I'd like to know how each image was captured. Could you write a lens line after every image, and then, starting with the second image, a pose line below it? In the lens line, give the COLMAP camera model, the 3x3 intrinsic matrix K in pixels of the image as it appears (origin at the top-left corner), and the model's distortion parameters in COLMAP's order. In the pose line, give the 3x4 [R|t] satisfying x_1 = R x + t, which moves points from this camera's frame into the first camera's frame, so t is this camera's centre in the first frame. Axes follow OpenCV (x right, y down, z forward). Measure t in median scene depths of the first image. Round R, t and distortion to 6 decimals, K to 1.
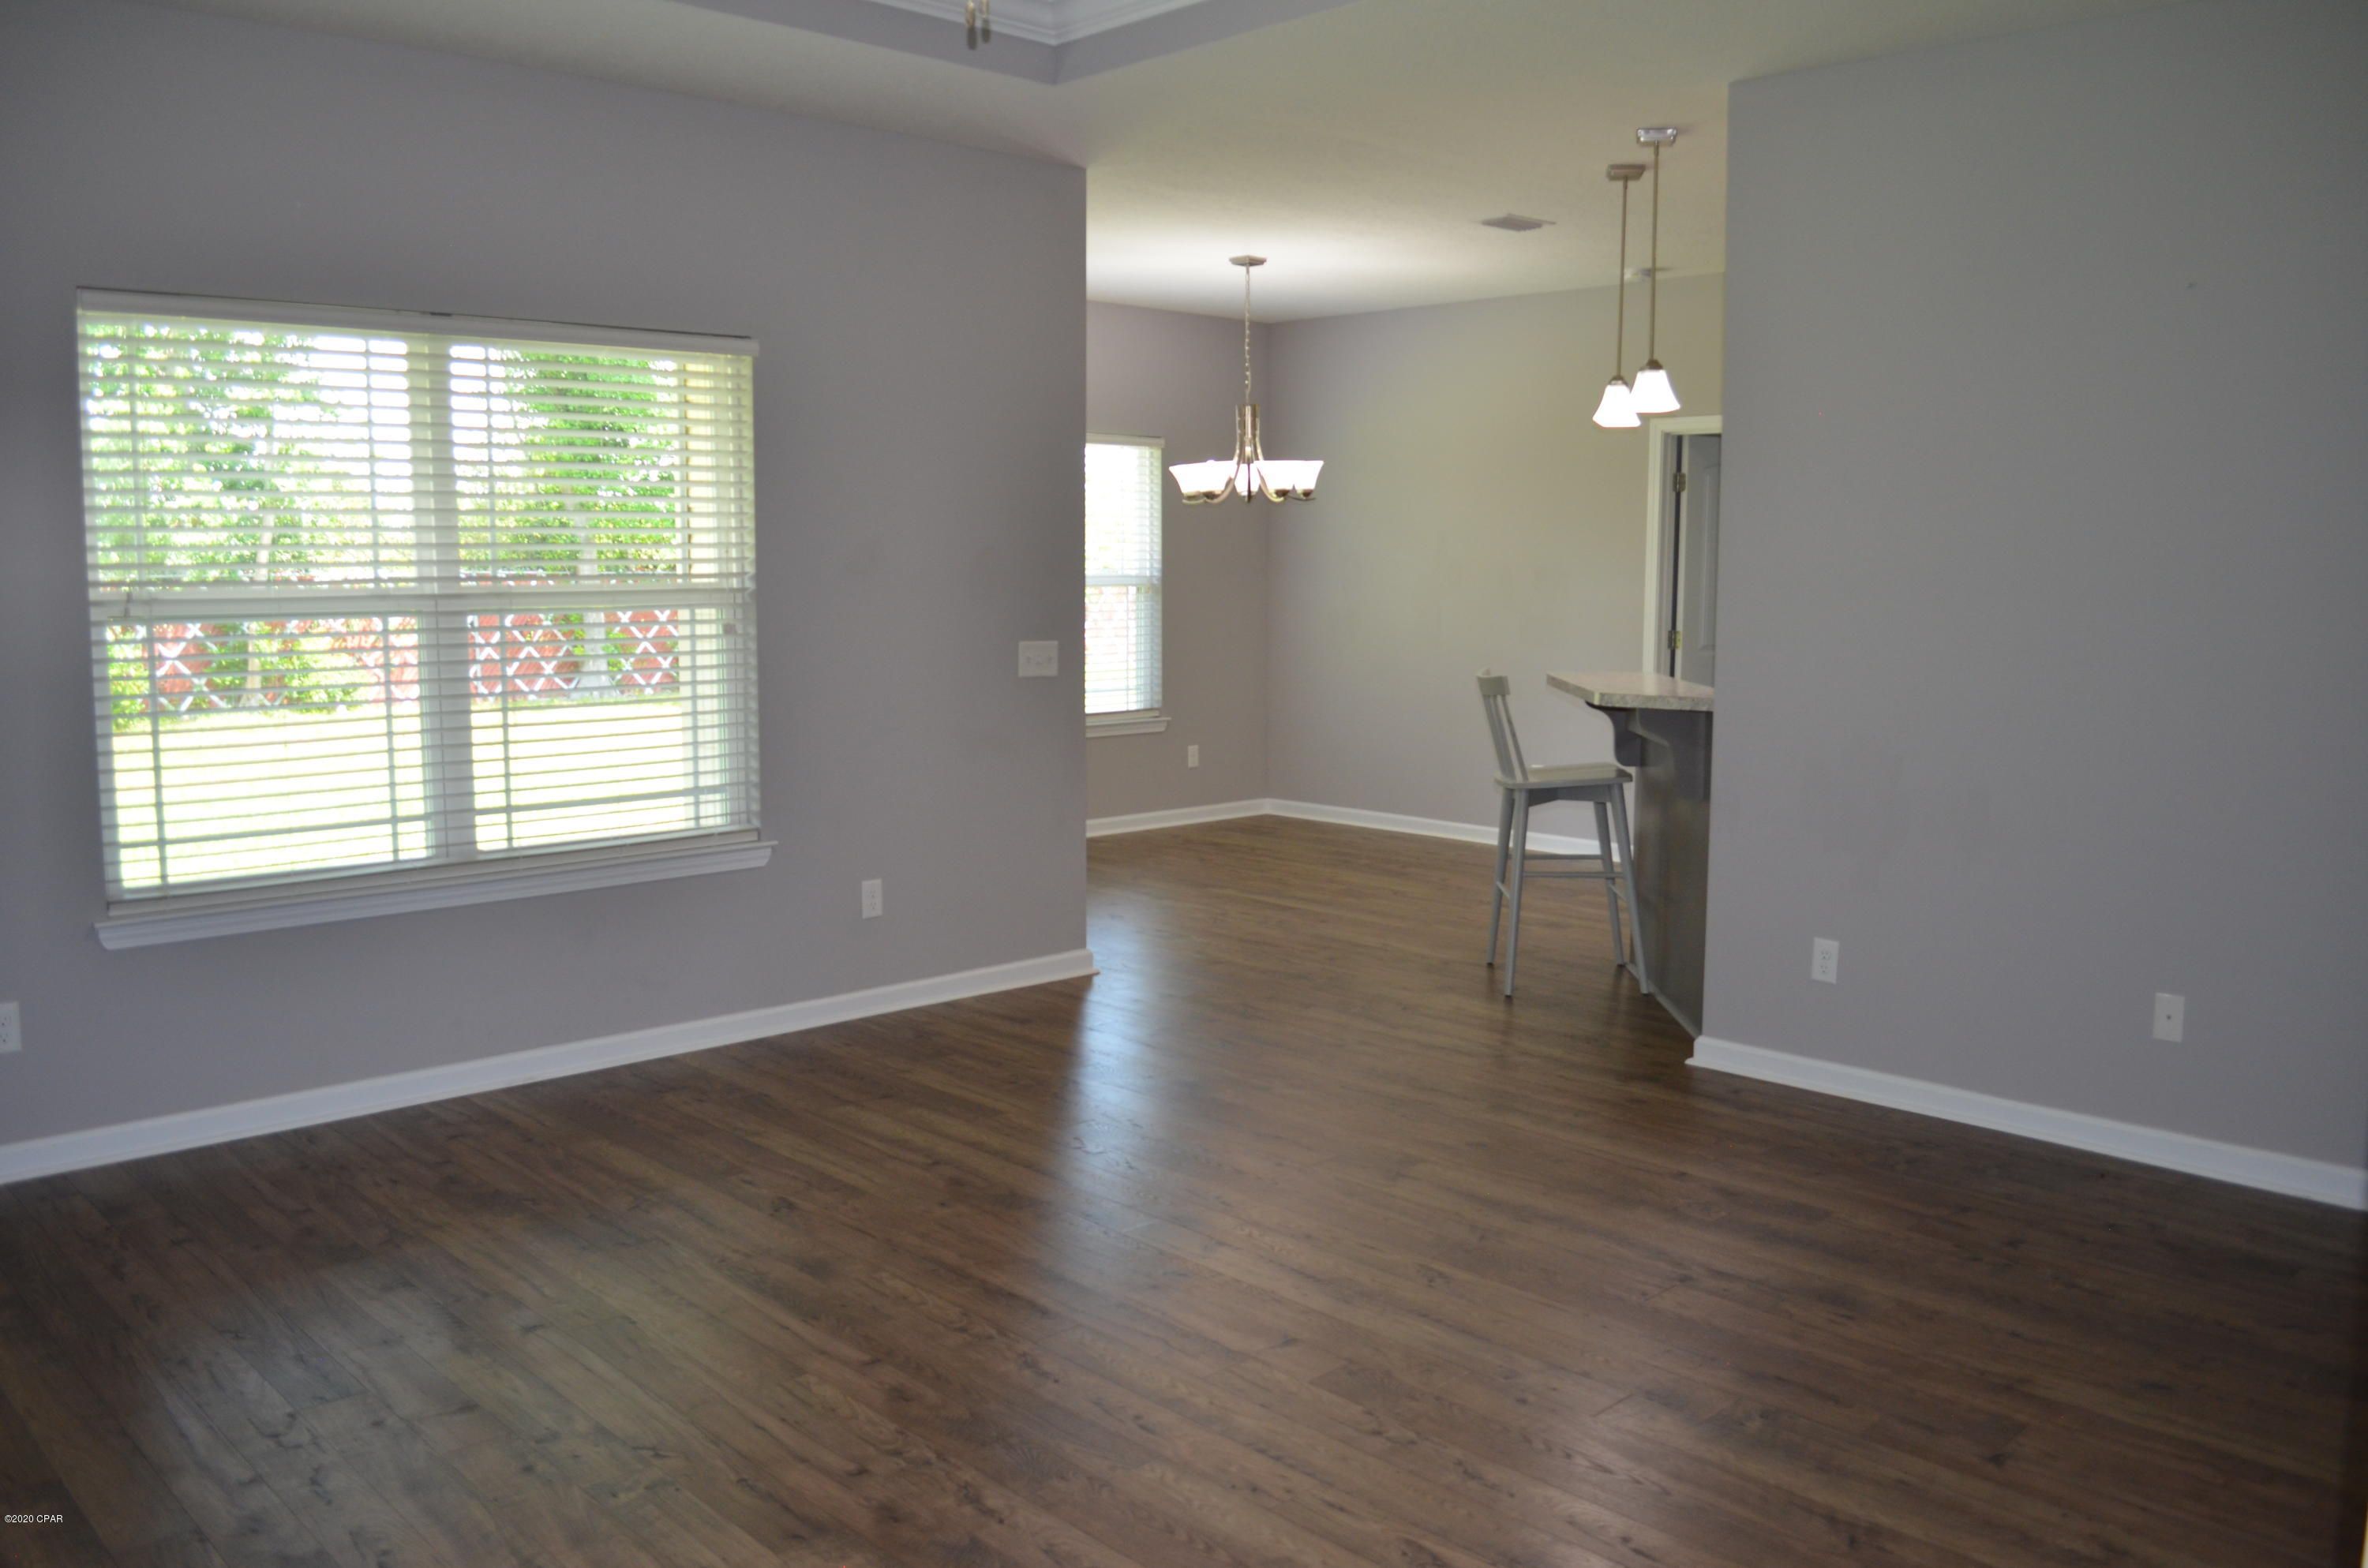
lens RADIAL K [[1856.1, 0, 1196.0], [0, 1856.1, 785.1], [0, 0, 1]] dist [-0.076724, 0.009891]
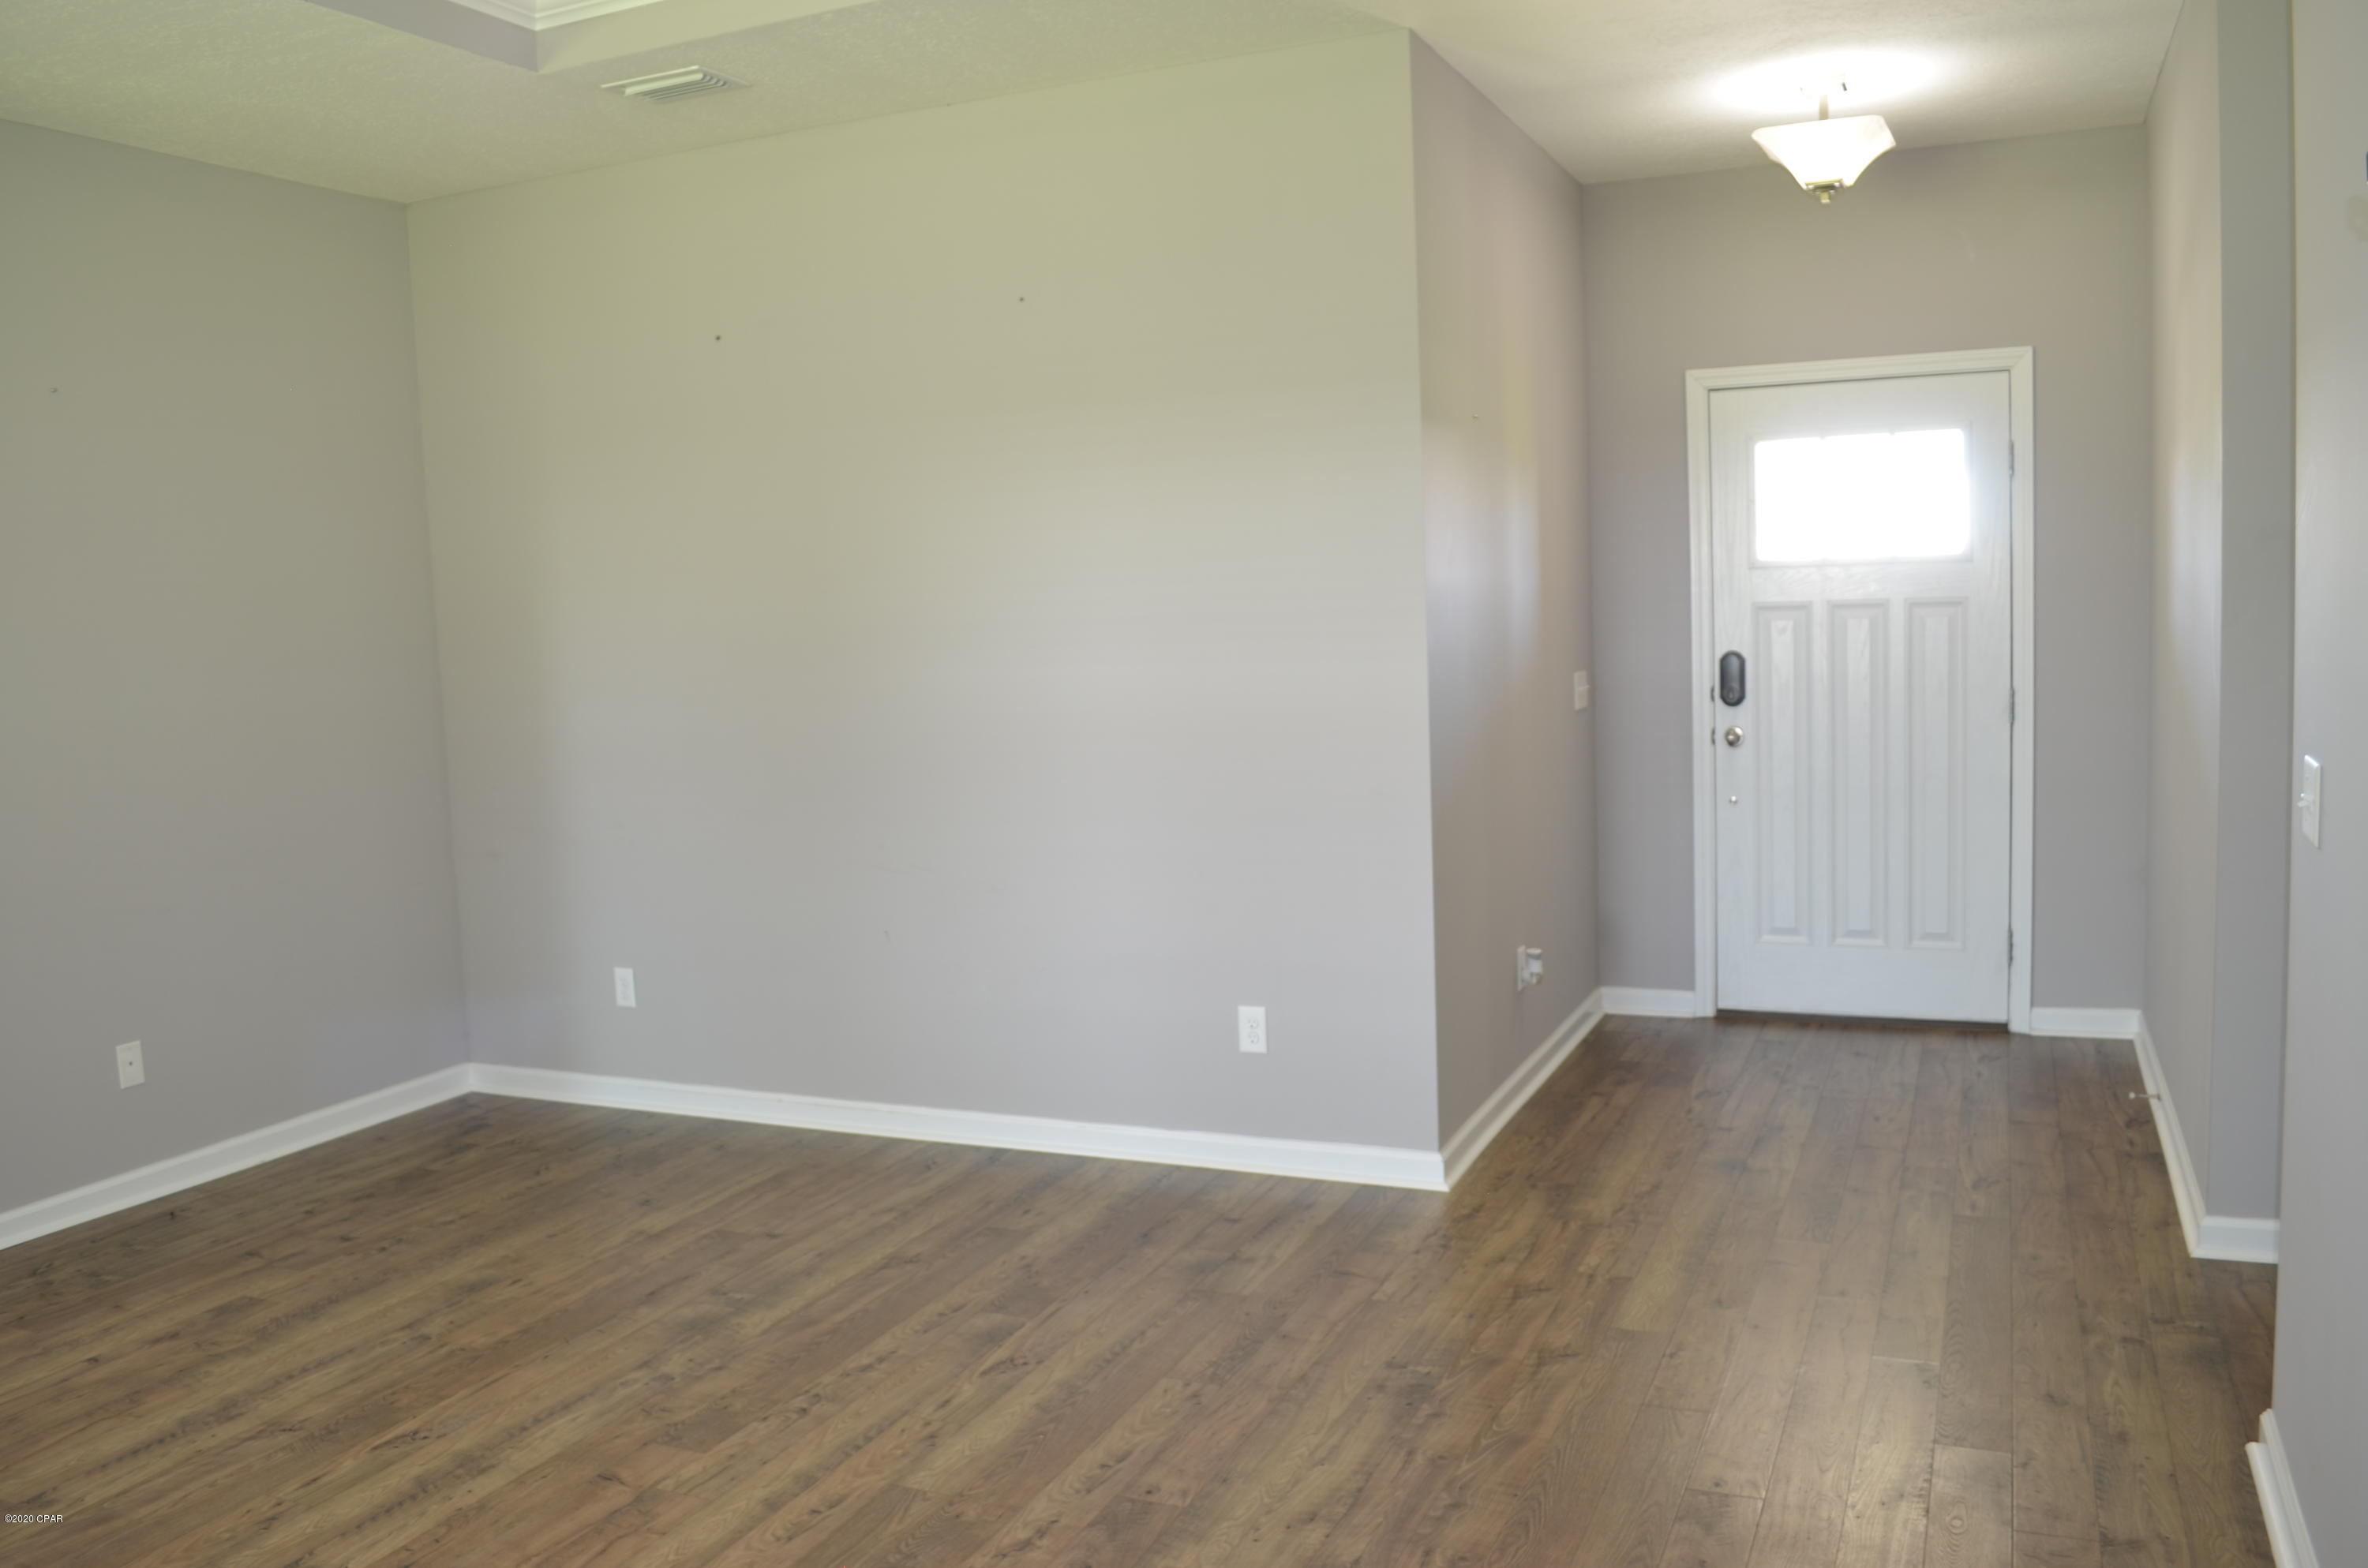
lens RADIAL K [[1856.1, 0, 1176.6], [0, 1856.1, 779.6], [0, 0, 1]] dist [-0.076724, 0.009891]
pose [[-0.369309, -0.079826, 0.925872, -0.695889], [0.149953, 0.978129, 0.144144, -0.102290], [-0.917129, 0.192071, -0.349261, 0.790265]]
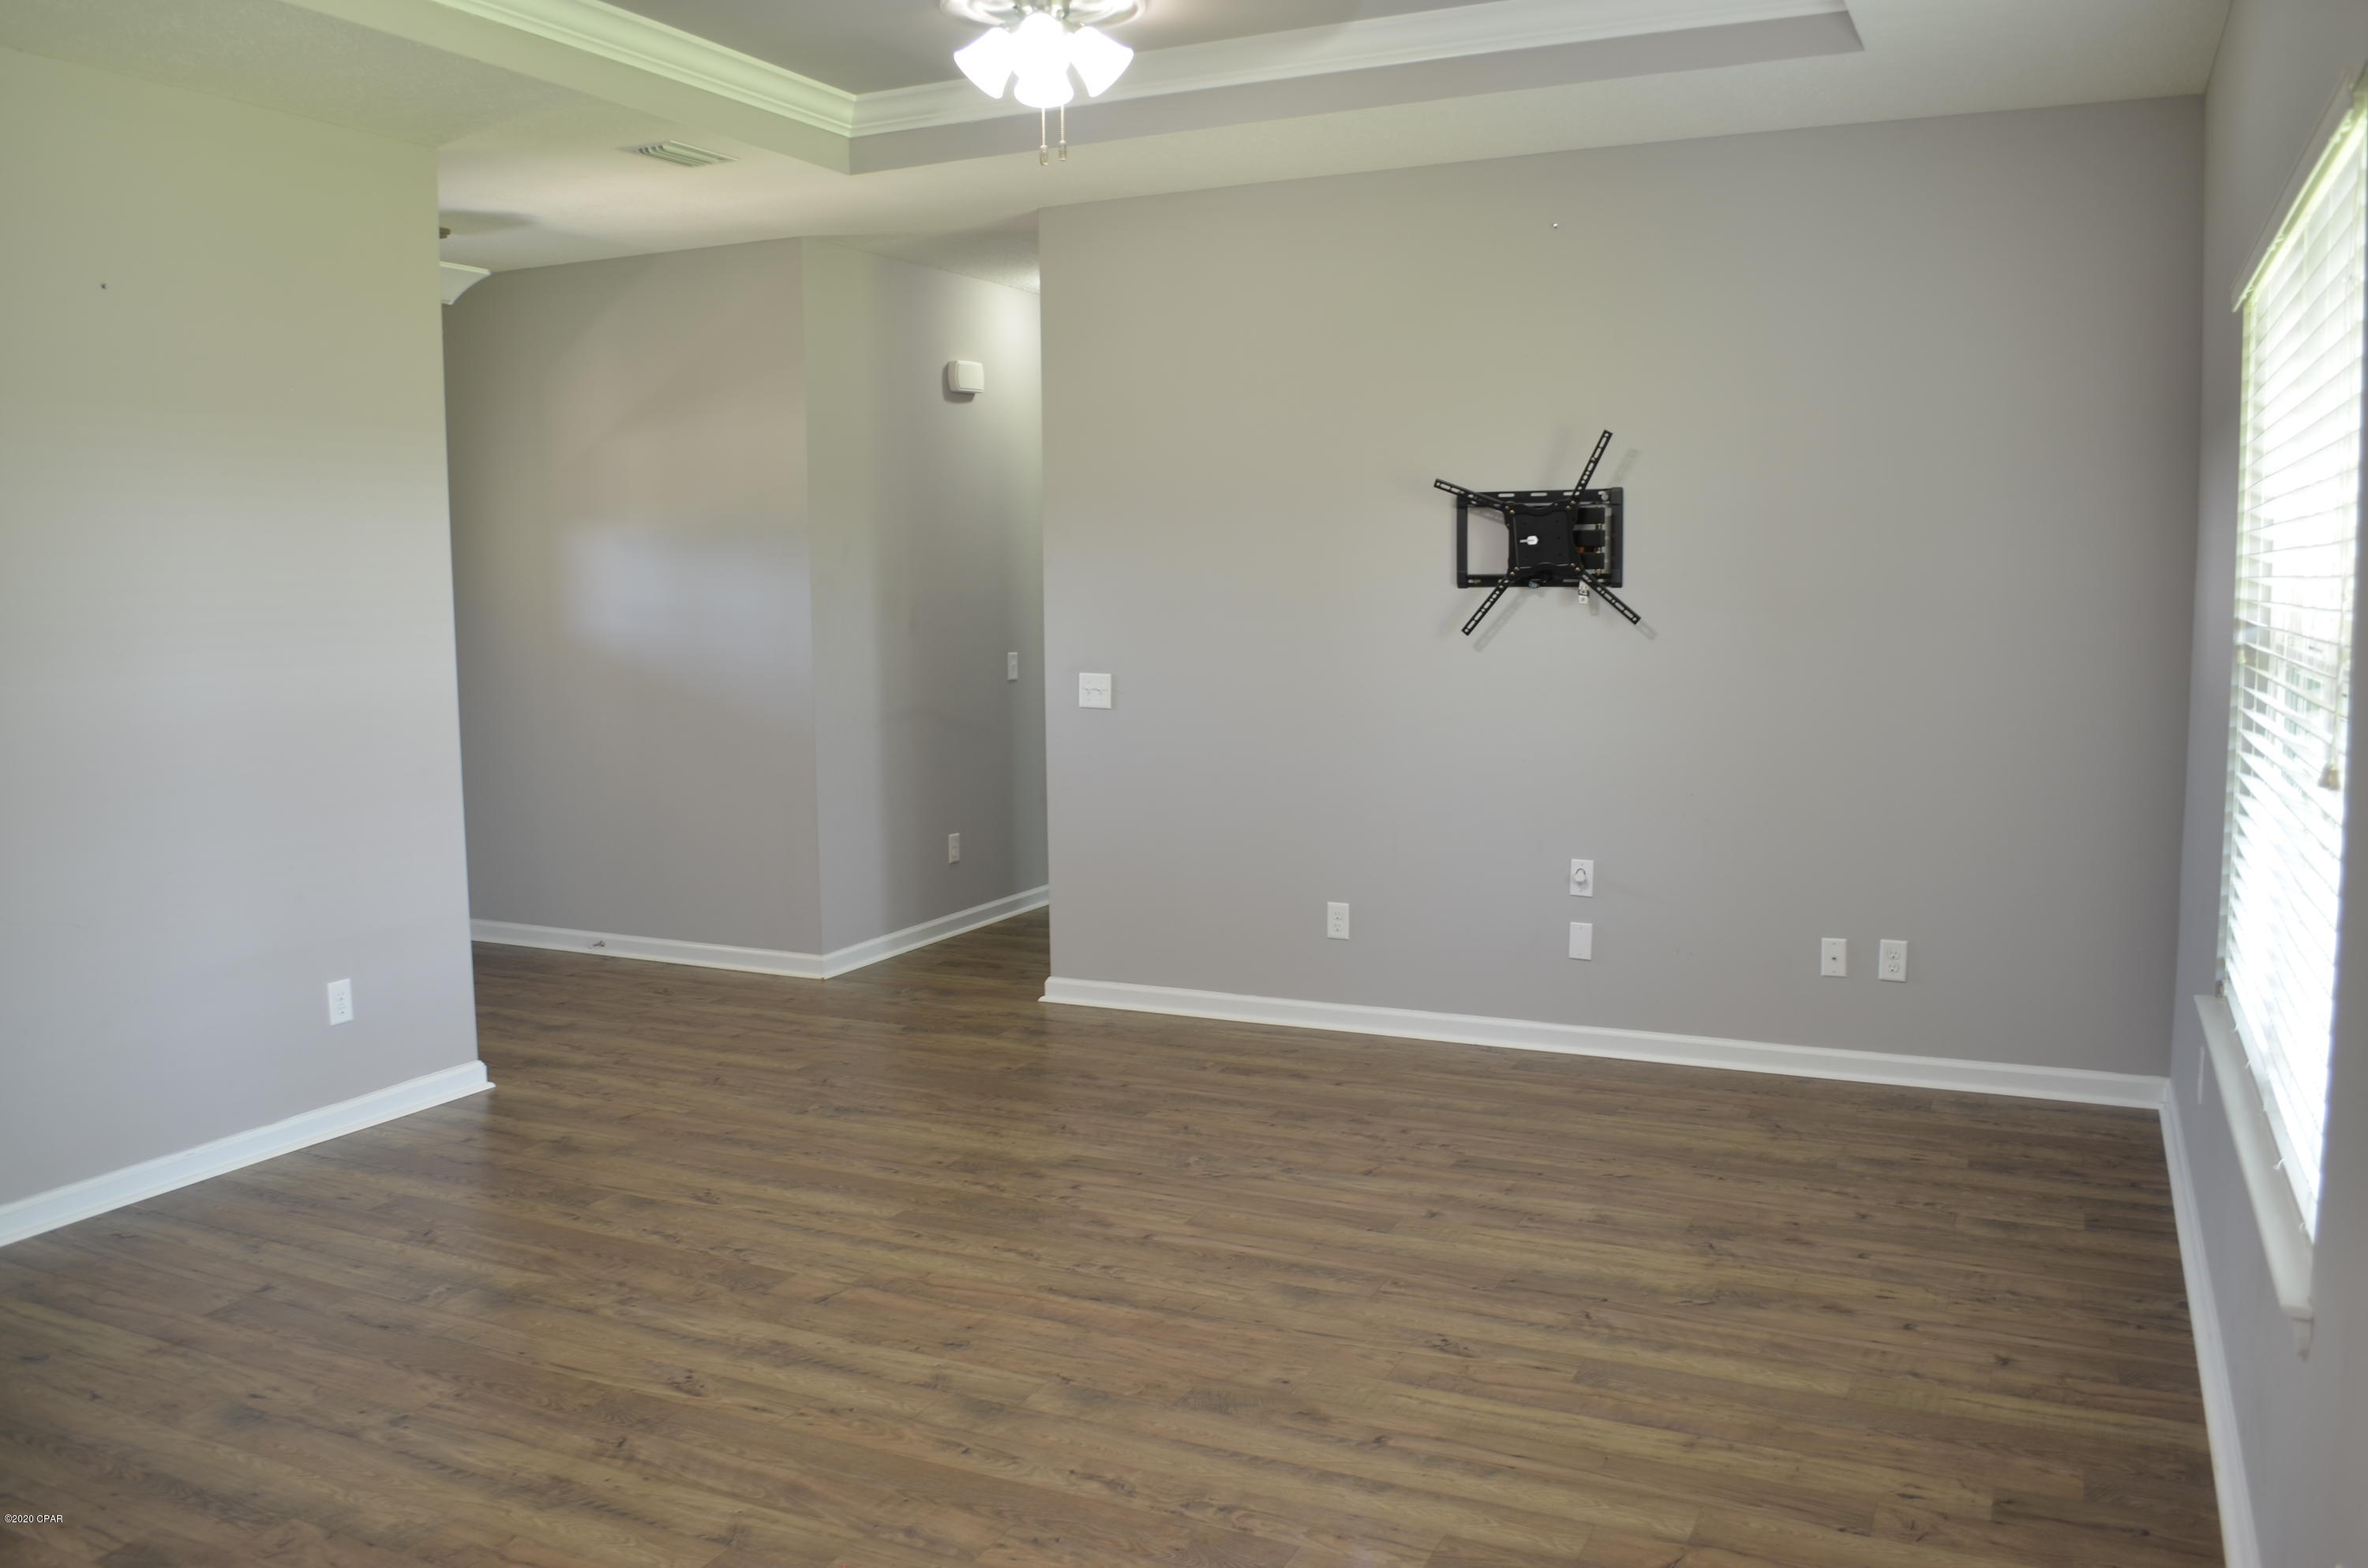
lens RADIAL K [[1856.1, 0, 1194.5], [0, 1856.1, 768.7], [0, 0, 1]] dist [-0.076724, 0.009891]
pose [[-0.936667, 0.043028, -0.347569, 0.170936], [-0.034067, 0.976524, 0.212699, -0.209890], [0.348561, 0.211069, -0.913211, 1.628423]]
